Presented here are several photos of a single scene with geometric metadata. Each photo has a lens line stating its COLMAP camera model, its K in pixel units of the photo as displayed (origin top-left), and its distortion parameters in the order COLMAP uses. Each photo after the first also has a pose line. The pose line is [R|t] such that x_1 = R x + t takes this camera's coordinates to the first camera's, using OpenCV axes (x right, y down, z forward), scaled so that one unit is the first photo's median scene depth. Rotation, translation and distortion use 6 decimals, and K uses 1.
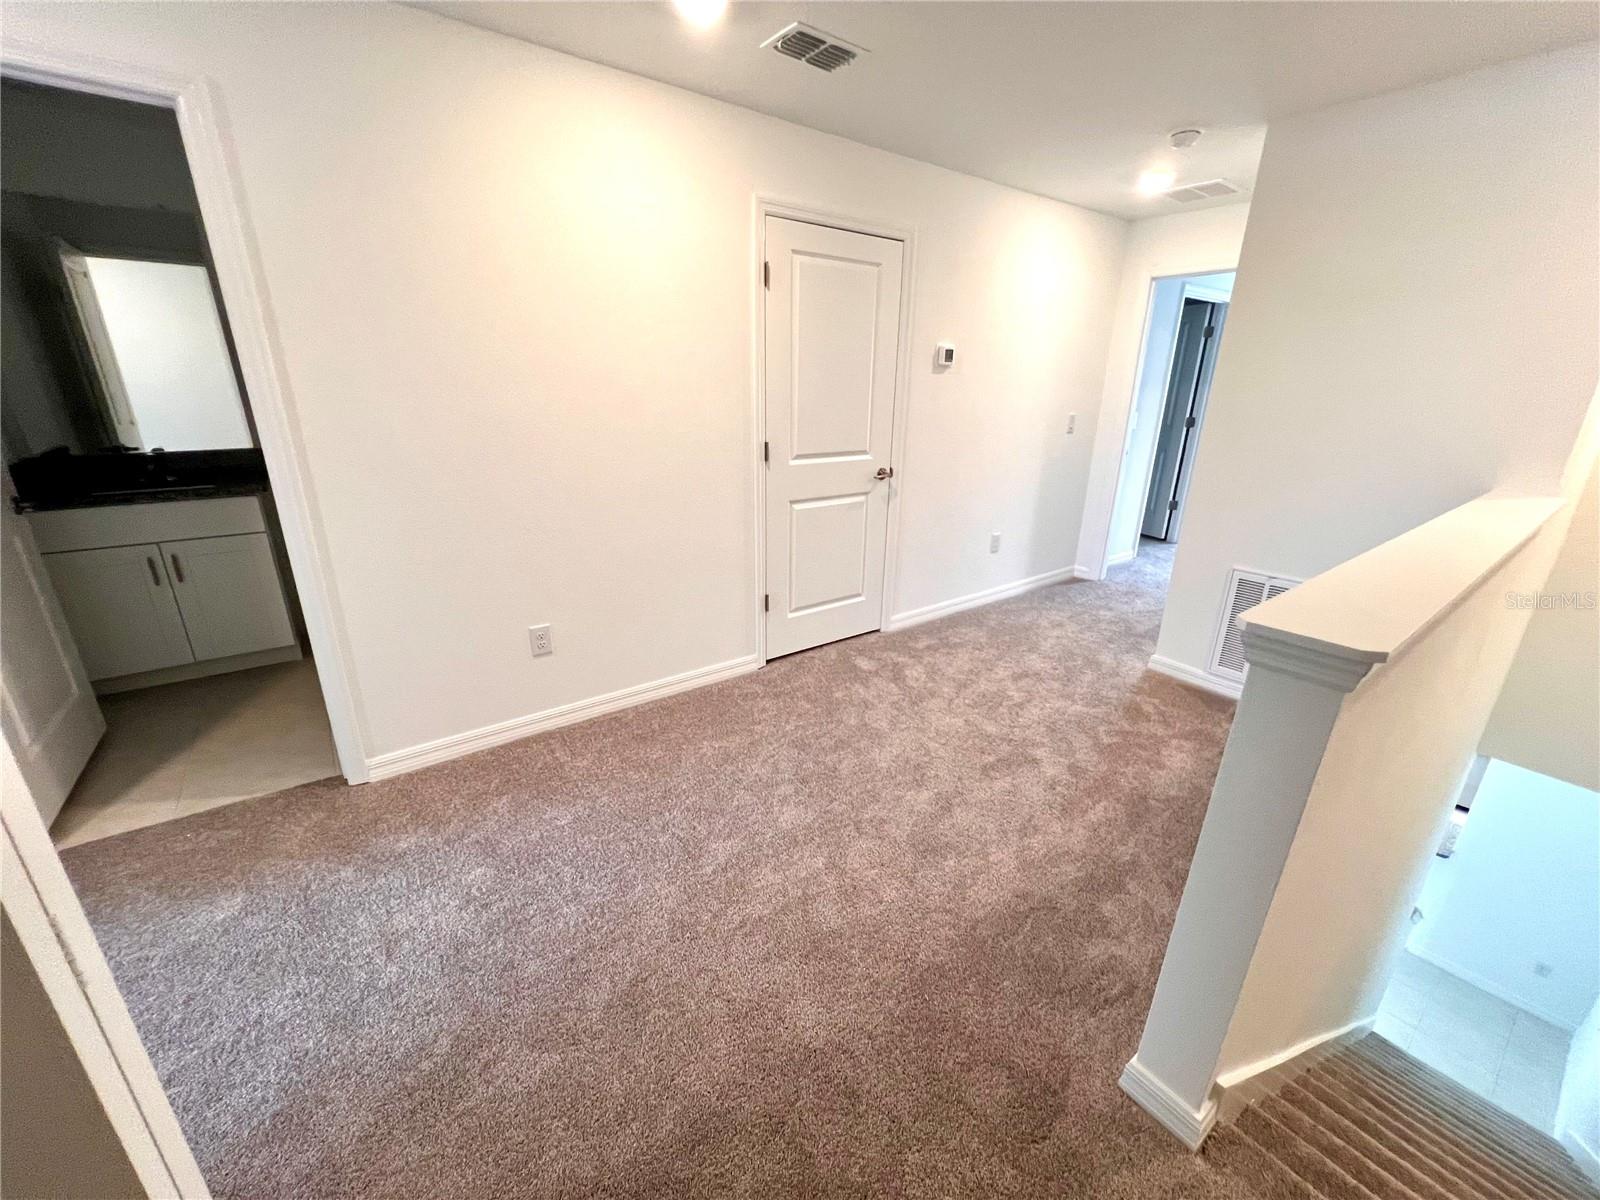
lens RADIAL K [[643.4, 0, 798.9], [0, 643.4, 603.1], [0, 0, 1]] dist [-0.001372, -0.000481]
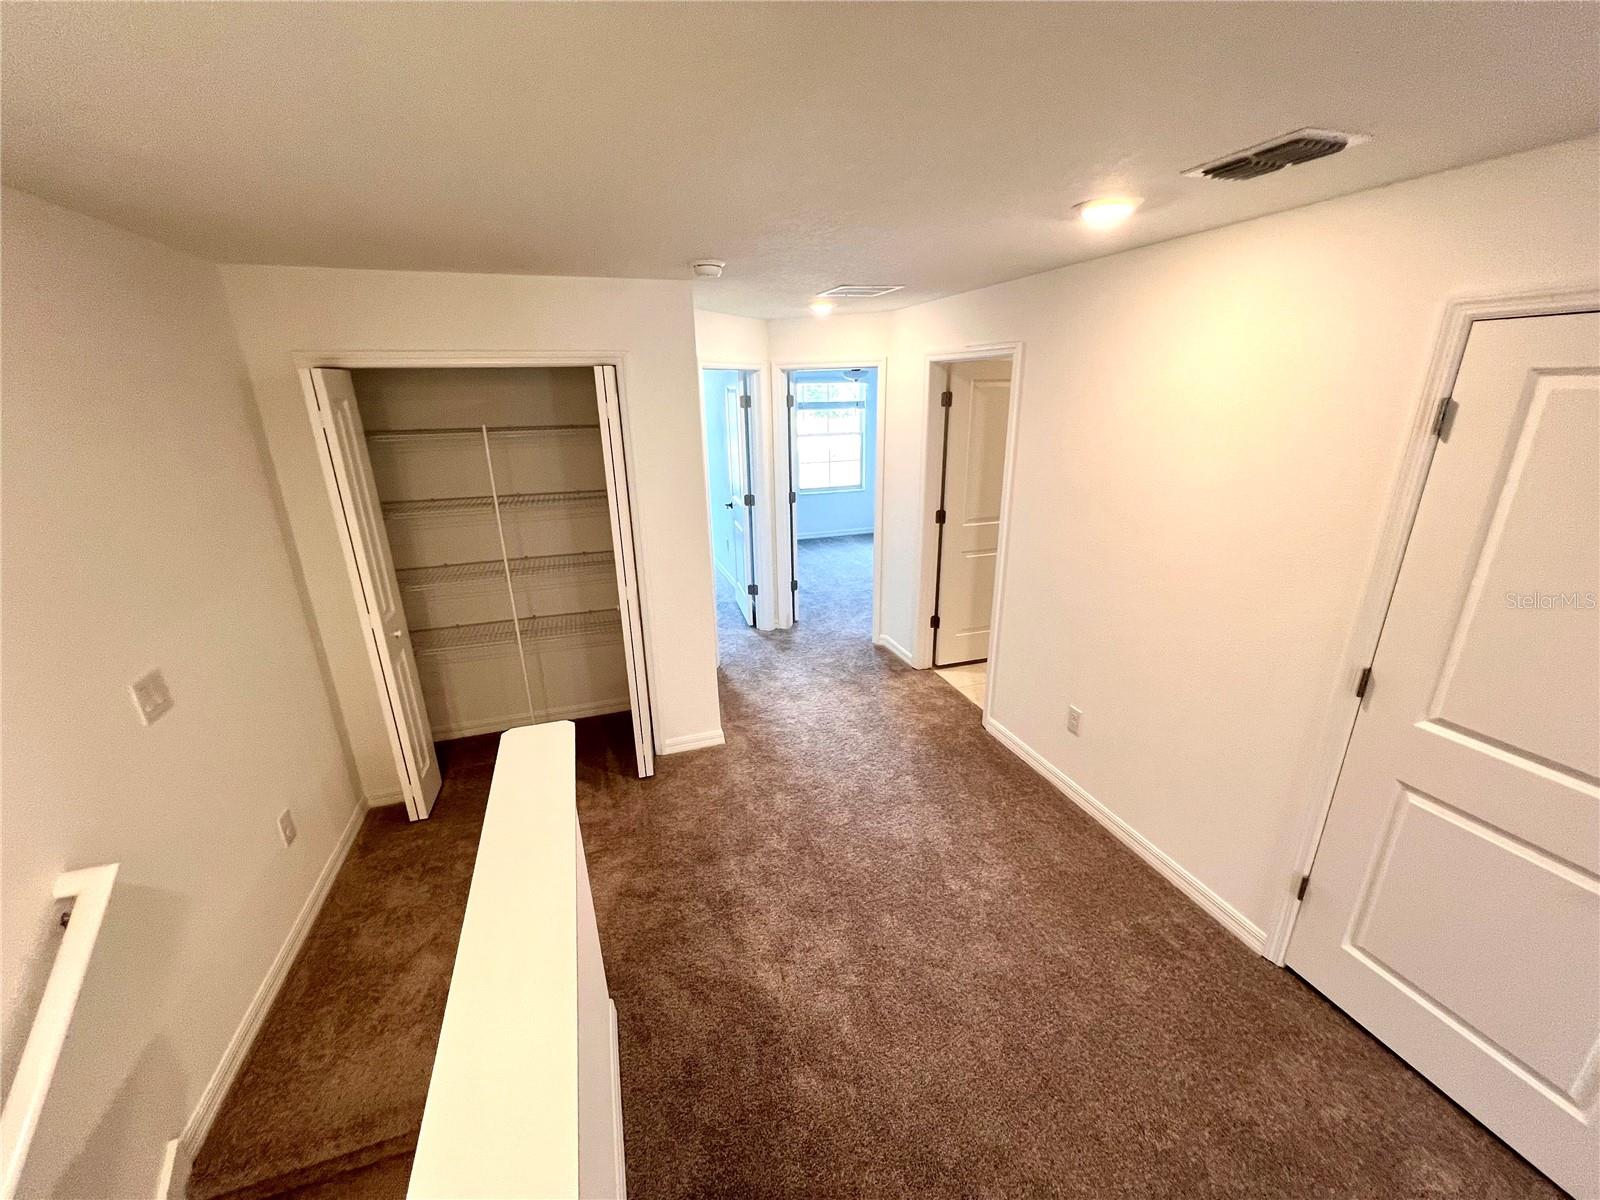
lens RADIAL K [[643.4, 0, 798.9], [0, 643.4, 603.1], [0, 0, 1]] dist [-0.001372, -0.000481]
pose [[-0.315703, 0.292643, -0.902603, 0.657034], [-0.298240, 0.872437, 0.387178, -0.375668], [0.900769, 0.391425, -0.188153, 0.583123]]
